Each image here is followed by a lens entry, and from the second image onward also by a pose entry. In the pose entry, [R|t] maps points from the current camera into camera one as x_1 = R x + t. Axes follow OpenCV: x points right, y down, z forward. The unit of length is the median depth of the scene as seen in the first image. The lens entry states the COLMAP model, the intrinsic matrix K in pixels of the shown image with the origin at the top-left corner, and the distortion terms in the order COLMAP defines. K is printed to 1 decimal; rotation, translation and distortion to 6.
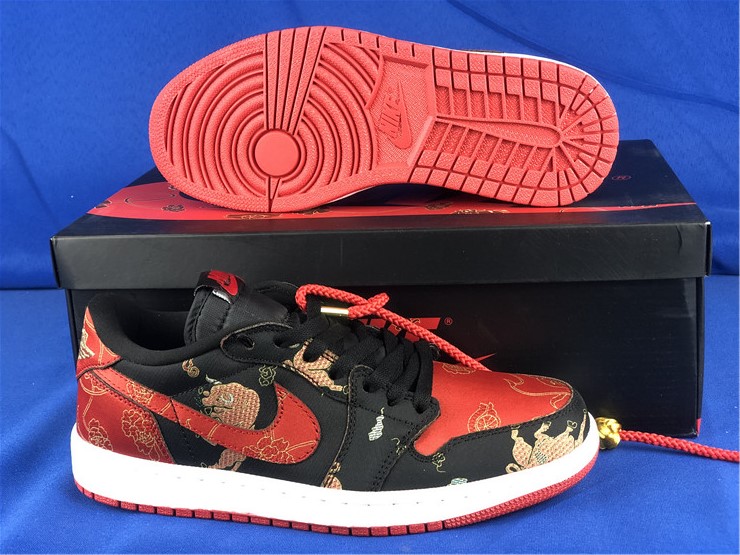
lens RADIAL K [[1129.9, 0, 370.0], [0, 1129.9, 277.5], [0, 0, 1]] dist [0.107028, -0.631421]
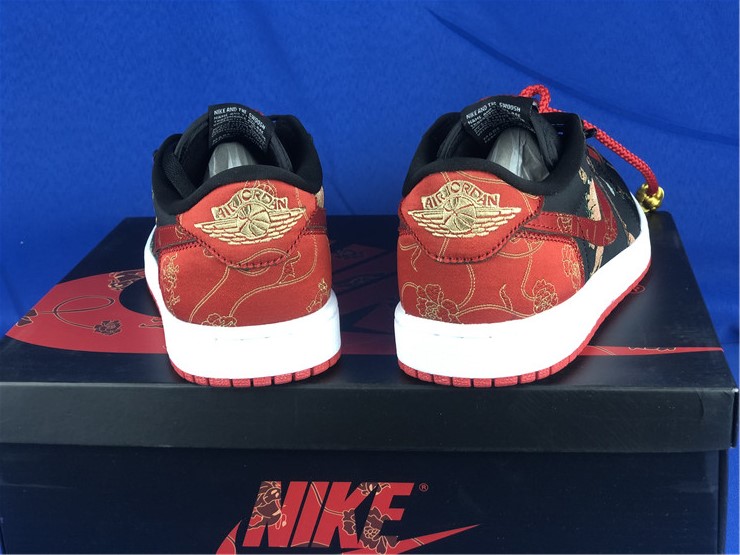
lens RADIAL K [[1129.9, 0, 370.0], [0, 1129.9, 277.5], [0, 0, 1]] dist [0.107028, -0.631421]
pose [[0.999900, 0.001747, -0.014023, 0.045739], [-0.000614, 0.996767, 0.080348, -0.208348], [0.014118, -0.080331, 0.996668, 0.191663]]
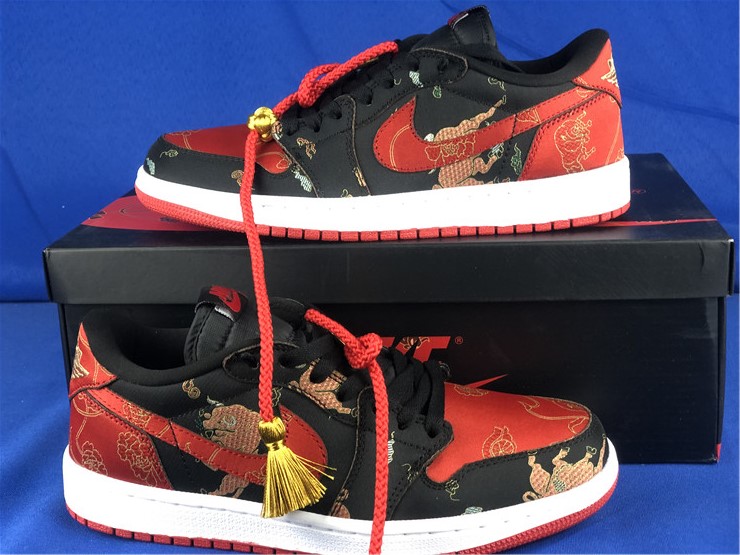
lens RADIAL K [[1129.9, 0, 370.0], [0, 1129.9, 277.5], [0, 0, 1]] dist [0.107028, -0.631421]
pose [[0.999903, 0.007371, 0.011813, -0.020036], [-0.007232, 0.999905, -0.011760, -0.003031], [-0.011899, 0.011673, 0.999861, 0.047995]]
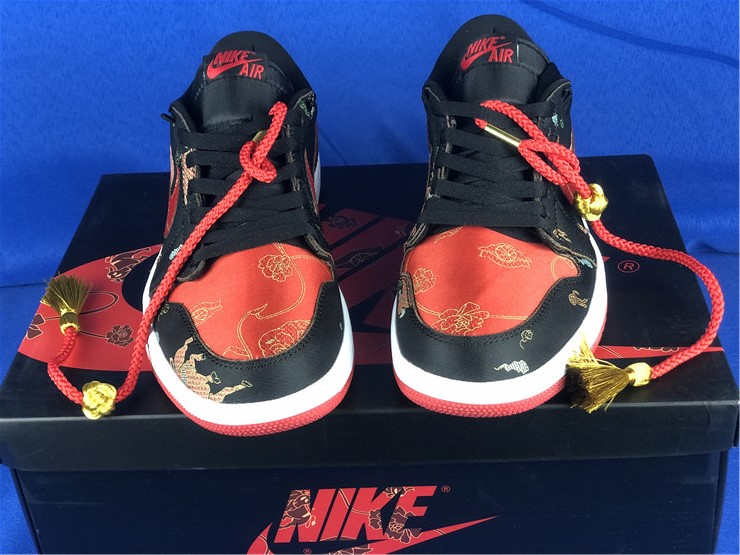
lens RADIAL K [[1129.9, 0, 370.0], [0, 1129.9, 277.5], [0, 0, 1]] dist [0.107028, -0.631421]
pose [[0.996849, -0.052530, 0.059442, -0.040105], [0.033354, 0.957430, 0.286733, -0.430038], [-0.071974, -0.283847, 0.956165, 0.215860]]
